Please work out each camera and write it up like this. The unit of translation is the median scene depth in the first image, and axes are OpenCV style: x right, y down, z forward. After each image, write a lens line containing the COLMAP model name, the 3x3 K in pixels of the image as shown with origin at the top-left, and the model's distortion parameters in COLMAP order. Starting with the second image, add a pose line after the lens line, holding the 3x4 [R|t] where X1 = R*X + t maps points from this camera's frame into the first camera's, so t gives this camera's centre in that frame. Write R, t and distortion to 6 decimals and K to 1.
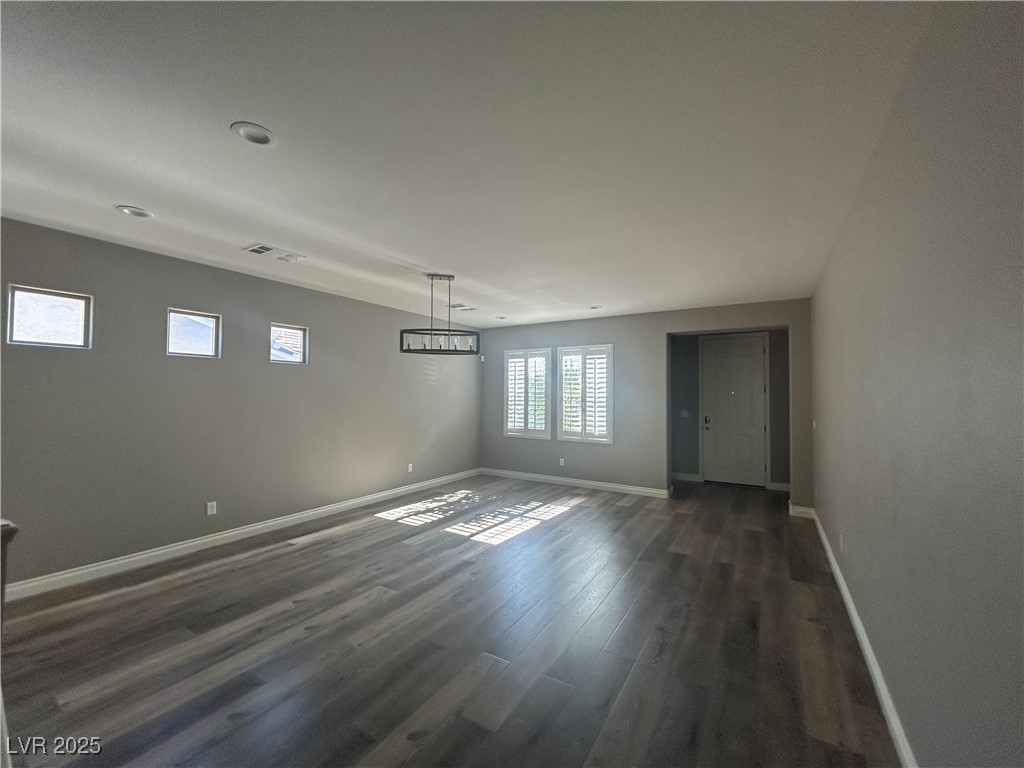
lens RADIAL K [[411.5, 0, 515.8], [0, 411.5, 382.9], [0, 0, 1]] dist [-0.002581, 0.002026]
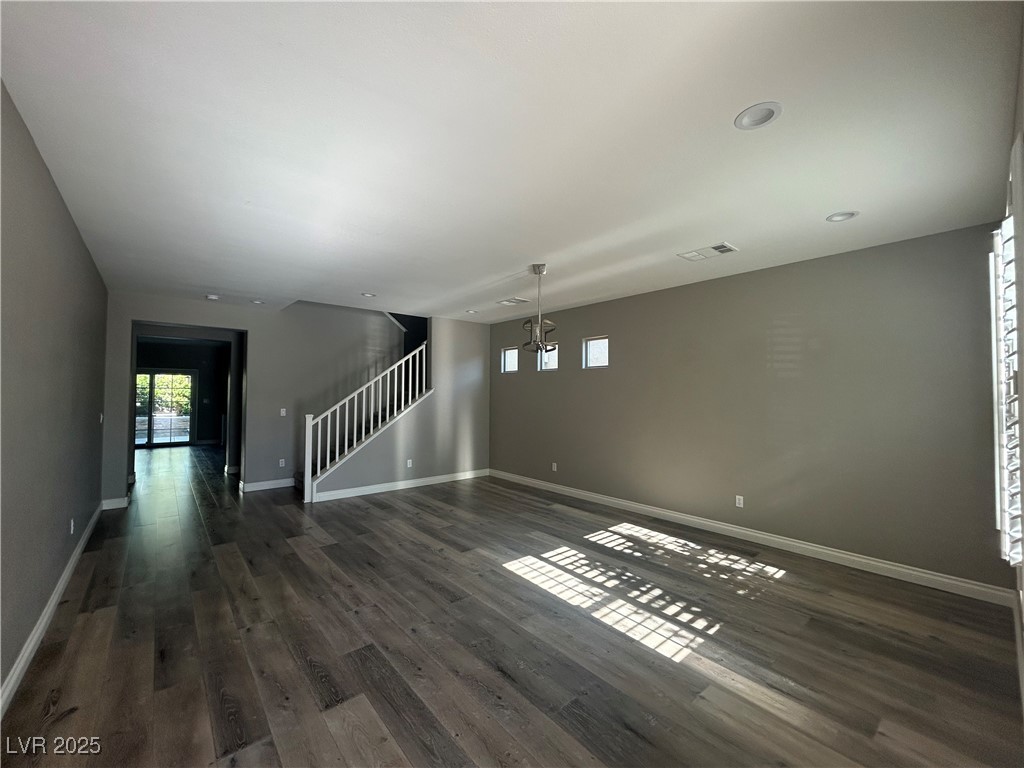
lens RADIAL K [[411.5, 0, 511.1], [0, 411.5, 383.5], [0, 0, 1]] dist [-0.002581, 0.002026]
pose [[-0.301841, -0.029723, -0.952895, 0.720289], [0.018906, 0.999131, -0.037154, 0.040228], [0.953171, -0.029230, -0.301016, 1.187575]]
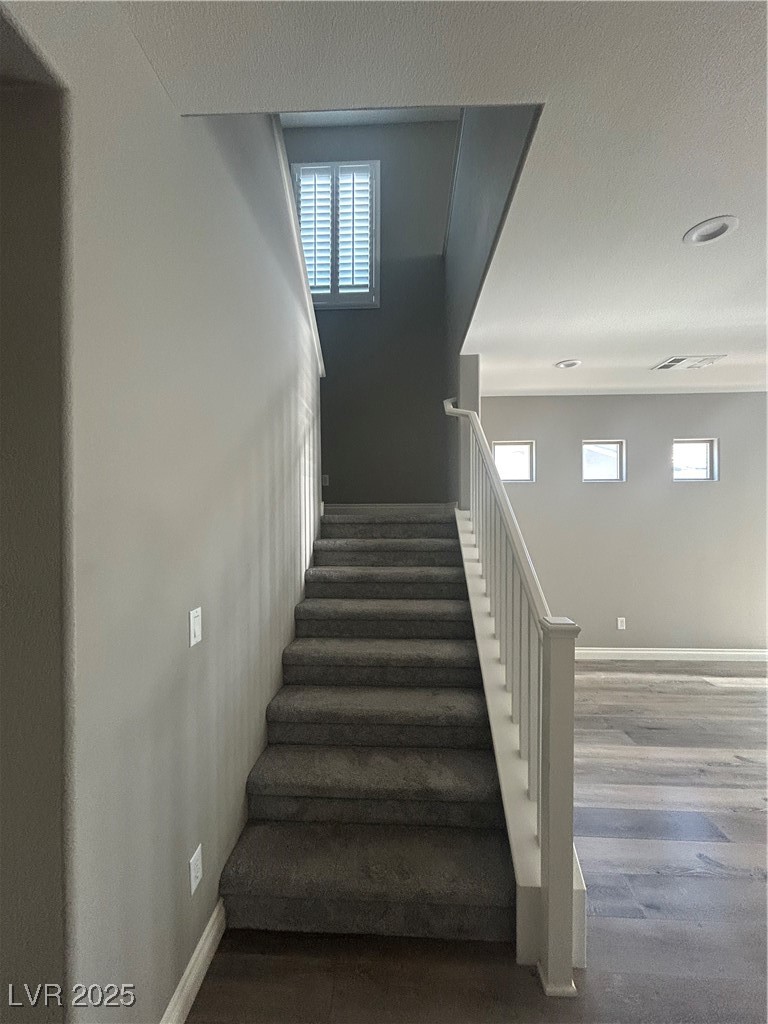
lens RADIAL K [[411.5, 0, 383.3], [0, 411.5, 514.0], [0, 0, 1]] dist [-0.002581, 0.002026]
pose [[0.480406, -0.002884, -0.877041, -0.091463], [0.032041, 0.999385, 0.014265, -0.010929], [0.876461, -0.034954, 0.480203, -0.036486]]
